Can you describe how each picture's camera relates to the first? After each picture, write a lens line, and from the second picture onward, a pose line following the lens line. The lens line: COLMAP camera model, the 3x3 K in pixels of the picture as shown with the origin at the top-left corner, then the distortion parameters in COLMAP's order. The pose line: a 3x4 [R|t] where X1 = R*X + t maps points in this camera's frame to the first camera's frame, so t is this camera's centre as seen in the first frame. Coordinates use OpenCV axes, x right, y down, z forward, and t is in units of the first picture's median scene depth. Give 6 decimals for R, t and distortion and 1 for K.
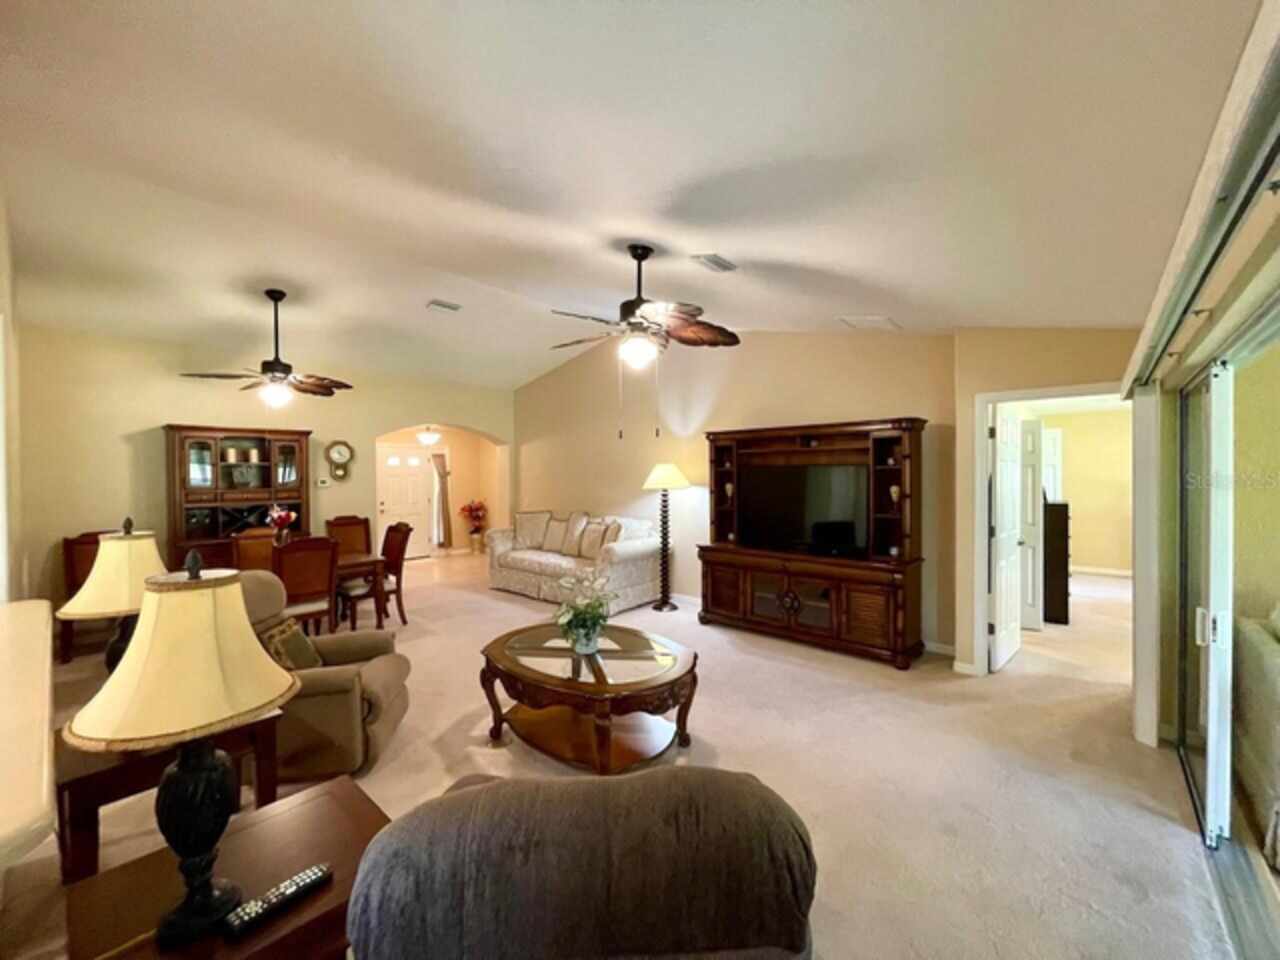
lens RADIAL K [[521.3, 0, 642.9], [0, 521.3, 479.2], [0, 0, 1]] dist [0.002073, -0.000370]
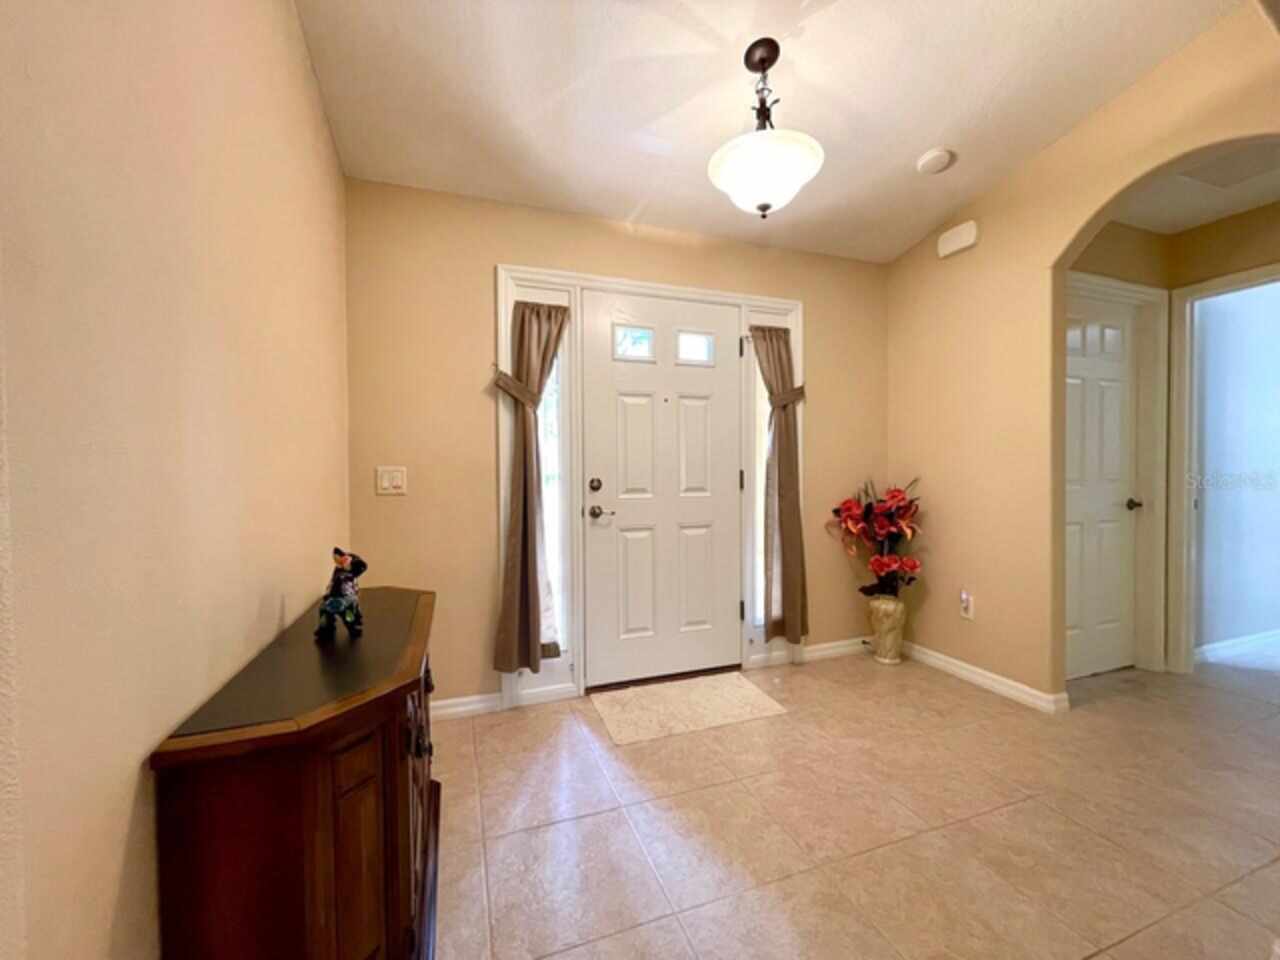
lens RADIAL K [[515.9, 0, 643.0], [0, 515.9, 479.8], [0, 0, 1]] dist [0.000517, -0.000149]
pose [[0.876870, 0.012270, -0.480570, -0.479014], [-0.007410, 0.999900, 0.012008, 0.056844], [0.480670, -0.006969, 0.876874, 1.078280]]
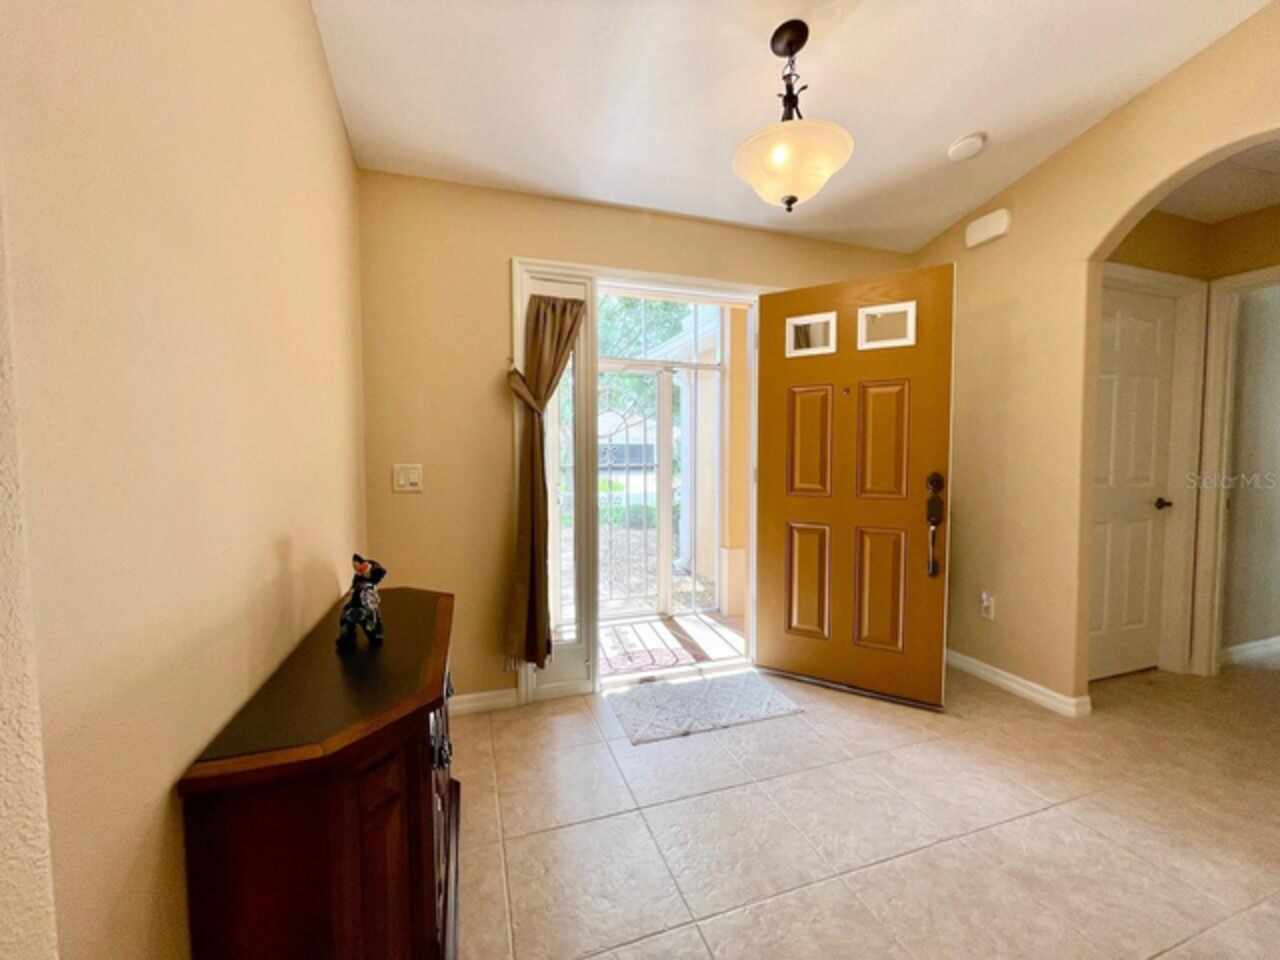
lens RADIAL K [[515.9, 0, 643.0], [0, 515.9, 479.8], [0, 0, 1]] dist [0.000517, -0.000149]
pose [[0.867212, 0.031676, -0.496931, -0.485757], [-0.011864, 0.999006, 0.042977, 0.046924], [0.497798, -0.031375, 0.866725, 1.080167]]
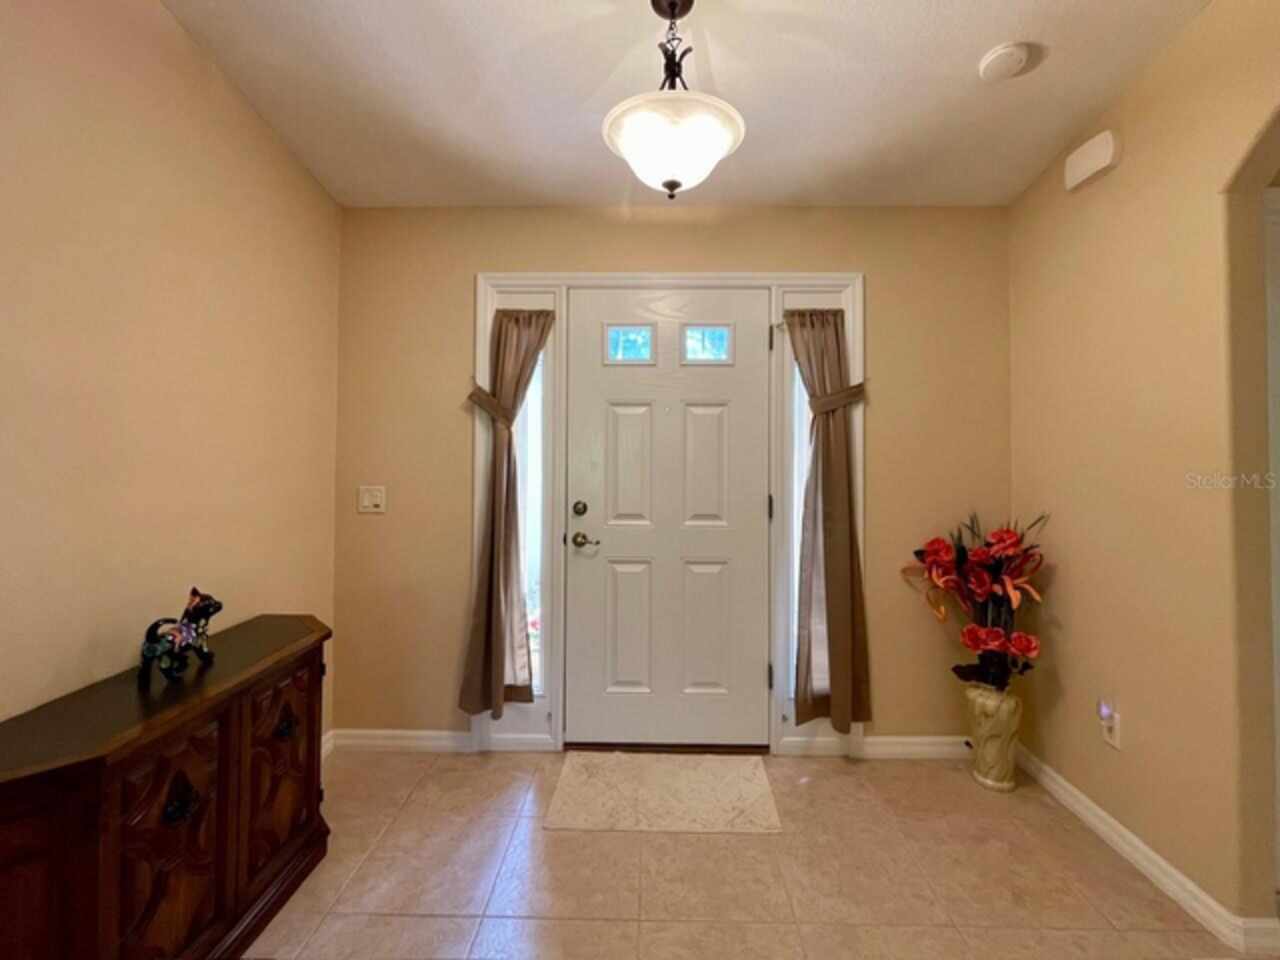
lens RADIAL K [[573.4, 0, 642.1], [0, 573.4, 439.0], [0, 0, 1]] dist [0.001212, 0.000242]
pose [[0.647294, -0.002316, -0.762237, -0.376826], [-0.020444, 0.999583, -0.020399, 0.024808], [0.761966, 0.028788, 0.646977, 1.193606]]
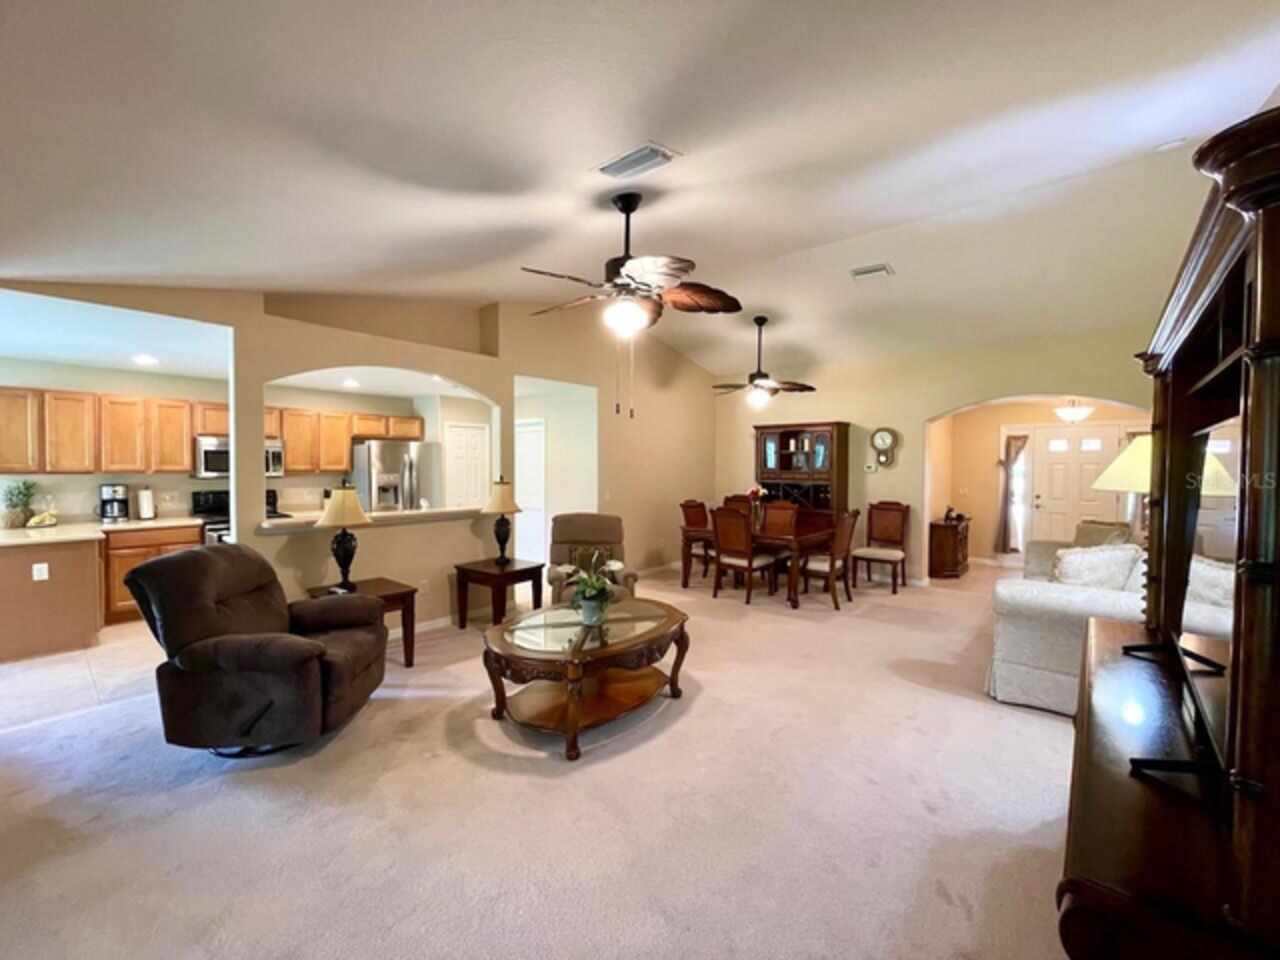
lens RADIAL K [[515.9, 0, 643.0], [0, 515.9, 479.8], [0, 0, 1]] dist [0.000517, -0.000149]
pose [[0.024284, 0.039885, -0.998909, 0.428106], [-0.015681, 0.999096, 0.039512, -0.003311], [0.999582, 0.014704, 0.024887, 0.501385]]
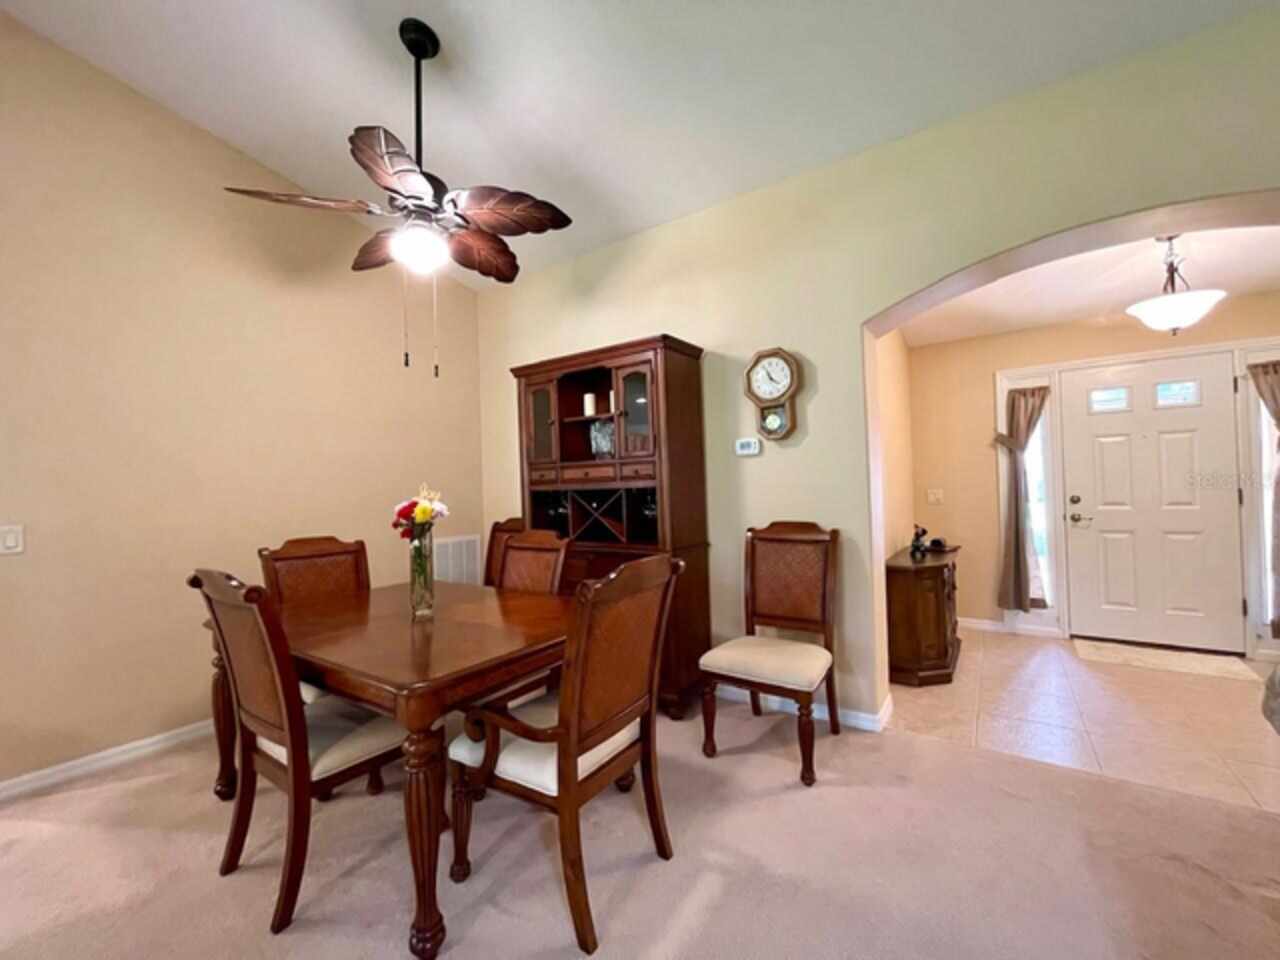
lens RADIAL K [[521.3, 0, 642.9], [0, 521.3, 479.2], [0, 0, 1]] dist [0.002073, -0.000370]
pose [[0.121136, -0.005359, -0.992621, -0.155973], [0.015978, 0.999866, -0.003448, 0.035692], [0.992507, -0.015442, 0.121205, 0.835536]]
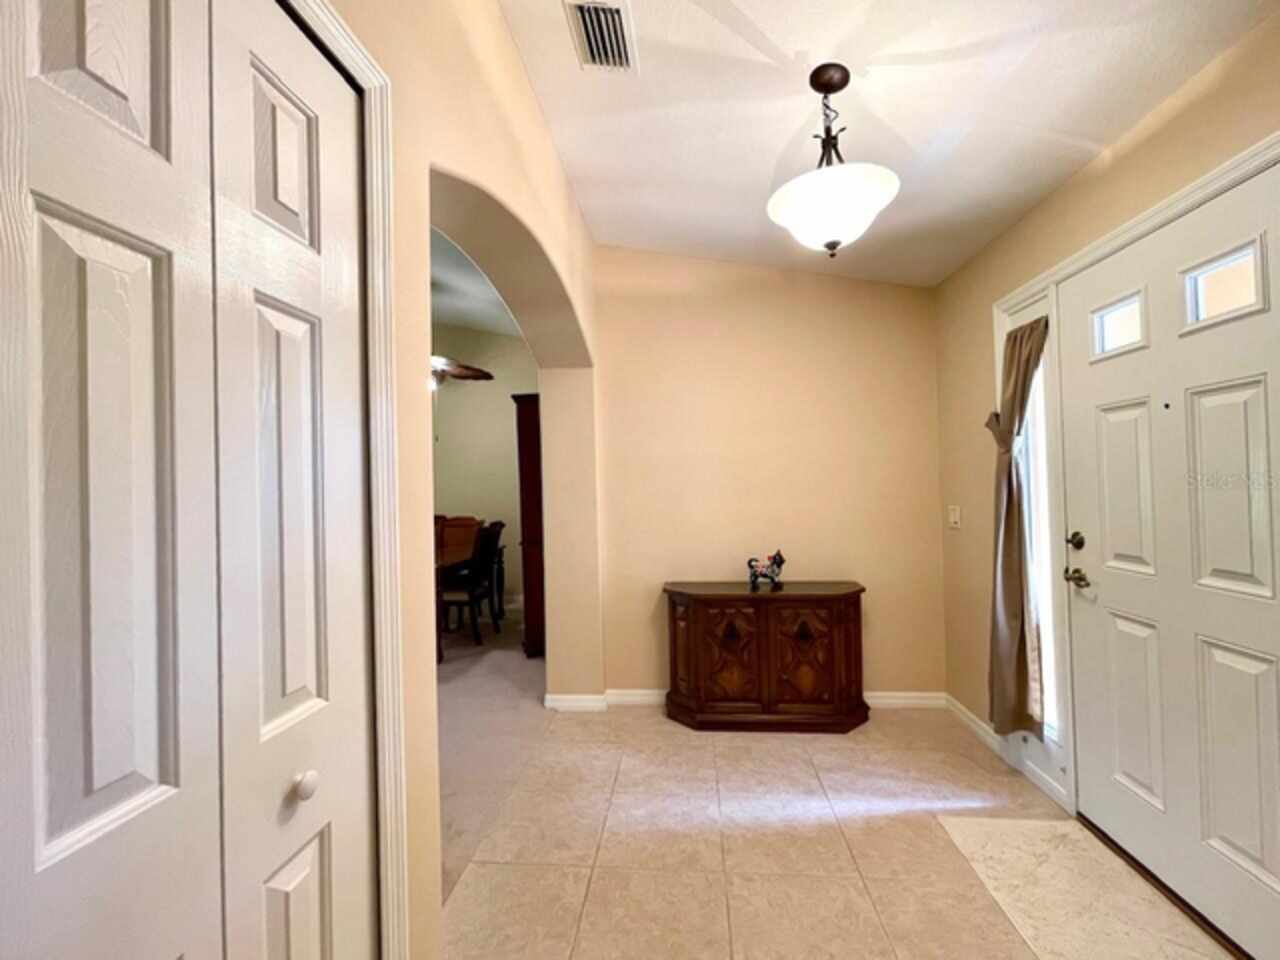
lens RADIAL K [[529.7, 0, 647.4], [0, 529.7, 480.5], [0, 0, 1]] dist [-0.000187, -0.000180]
pose [[-0.800574, 0.024801, -0.598721, -0.323808], [0.027867, 0.999603, 0.004144, 0.022501], [0.598586, -0.013367, -0.800947, 1.518422]]
